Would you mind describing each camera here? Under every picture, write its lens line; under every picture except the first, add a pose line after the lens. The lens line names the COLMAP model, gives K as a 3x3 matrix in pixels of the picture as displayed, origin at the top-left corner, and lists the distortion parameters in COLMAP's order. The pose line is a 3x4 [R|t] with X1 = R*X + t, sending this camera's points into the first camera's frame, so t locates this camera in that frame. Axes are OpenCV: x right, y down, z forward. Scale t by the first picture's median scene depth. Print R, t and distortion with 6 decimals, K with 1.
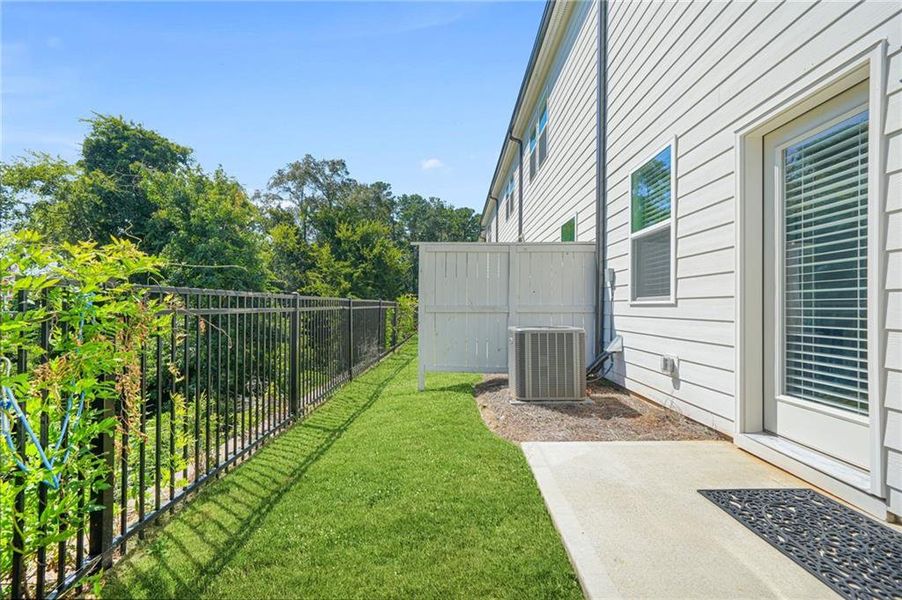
lens RADIAL K [[391.6, 0, 448.5], [0, 391.6, 304.7], [0, 0, 1]] dist [0.002975, 0.000228]
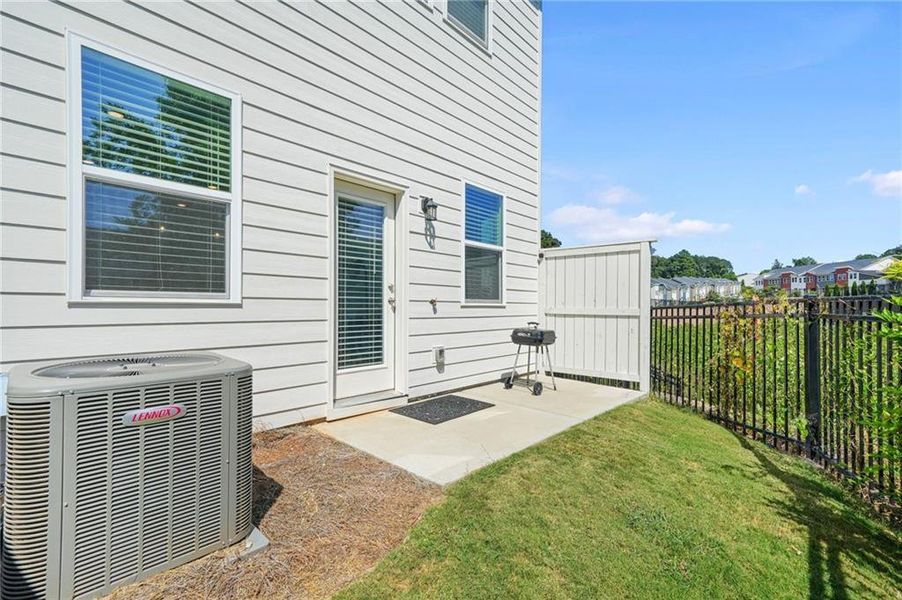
lens RADIAL K [[391.6, 0, 448.5], [0, 391.6, 304.7], [0, 0, 1]] dist [0.002975, 0.000228]
pose [[-0.737426, -0.000902, 0.675427, -0.388354], [-0.009055, 0.999922, -0.008551, 0.005820], [-0.675367, -0.012422, -0.737377, 1.783329]]
